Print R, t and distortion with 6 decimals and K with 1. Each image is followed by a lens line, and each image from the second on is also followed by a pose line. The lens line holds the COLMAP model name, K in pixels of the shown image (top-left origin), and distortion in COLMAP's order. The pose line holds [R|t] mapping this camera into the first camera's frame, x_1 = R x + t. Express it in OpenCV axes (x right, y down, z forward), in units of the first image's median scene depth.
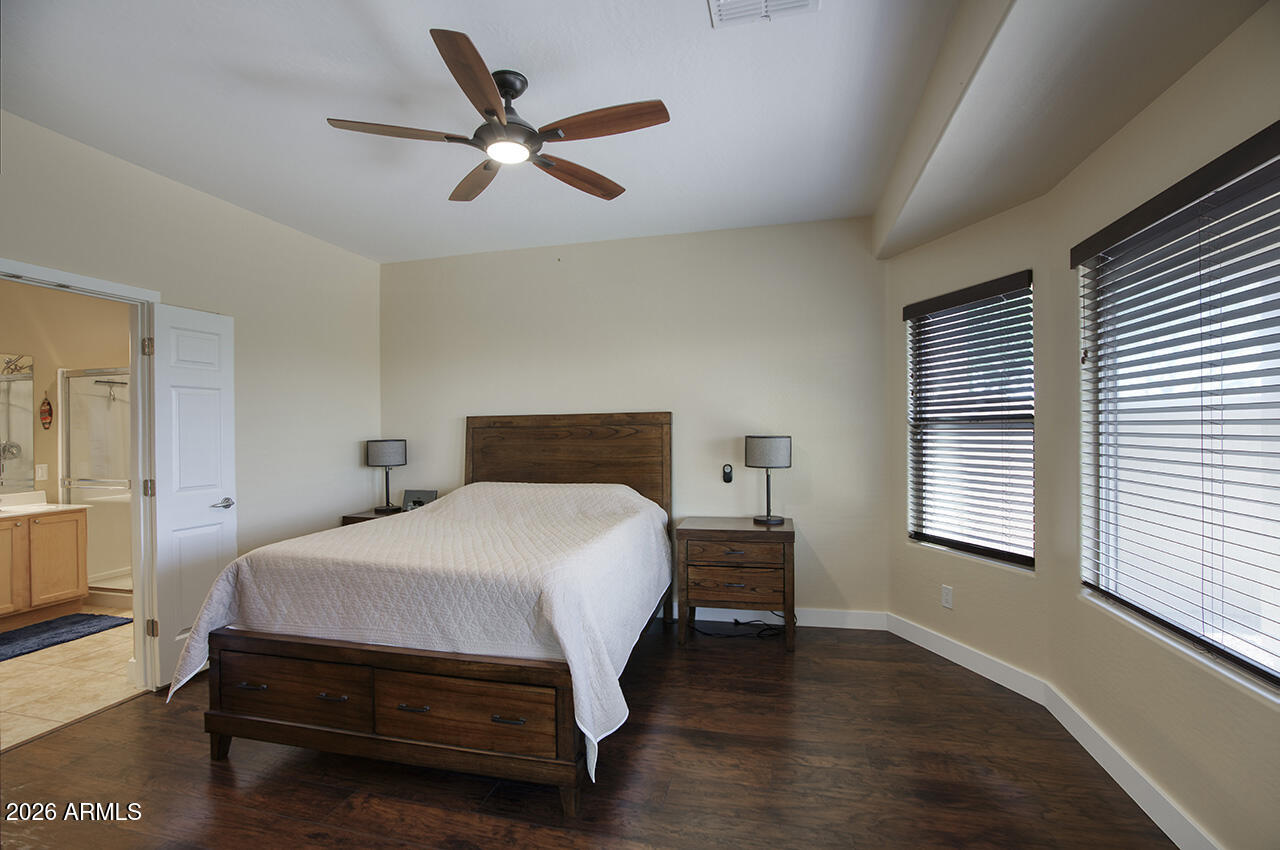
lens RADIAL K [[586.6, 0, 636.8], [0, 586.6, 421.5], [0, 0, 1]] dist [-0.031348, 0.004348]
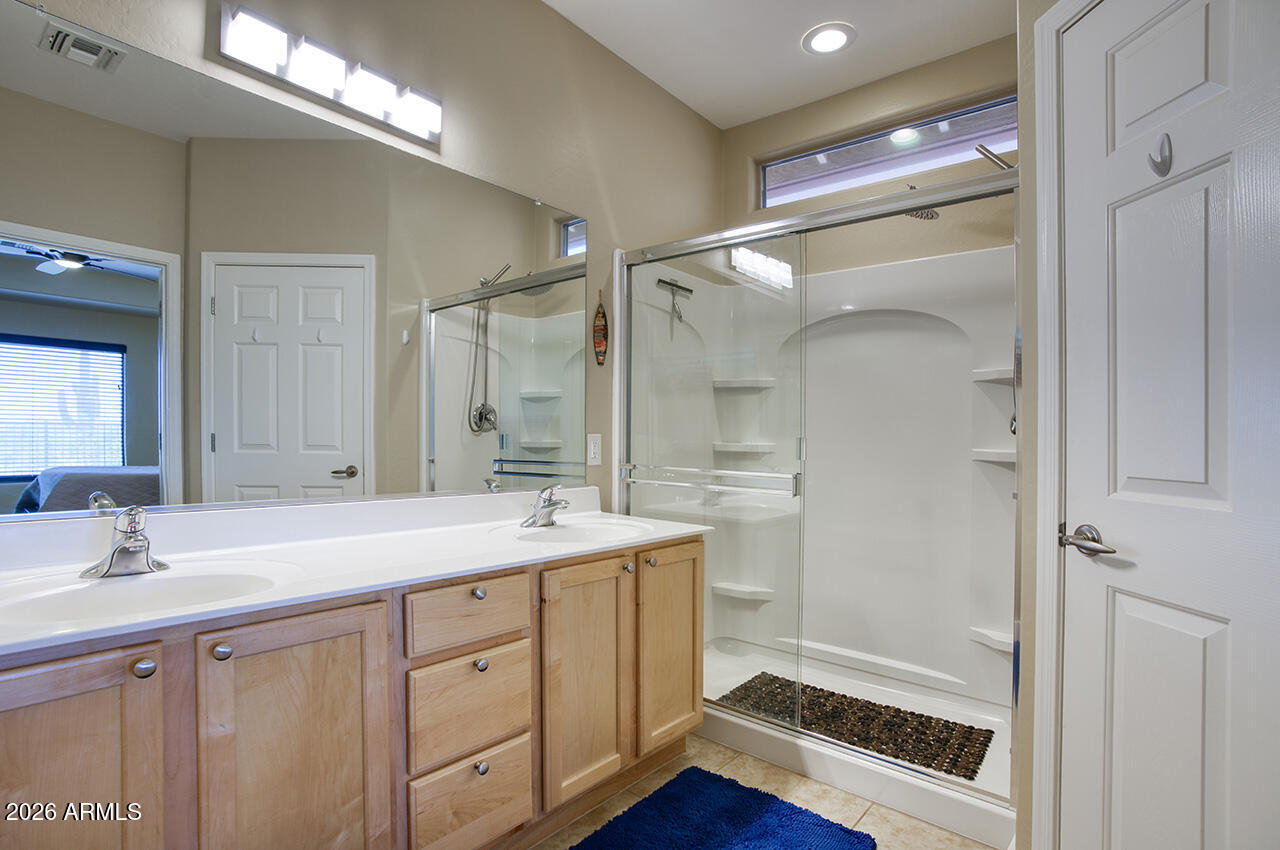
lens RADIAL K [[633.8, 0, 638.6], [0, 633.8, 431.8], [0, 0, 1]] dist [-0.047477, 0.002979]
pose [[0.903464, 0.021659, -0.428116, -0.759246], [-0.019301, 0.999765, 0.009848, 0.066650], [0.428229, -0.000634, 0.903670, 0.502316]]
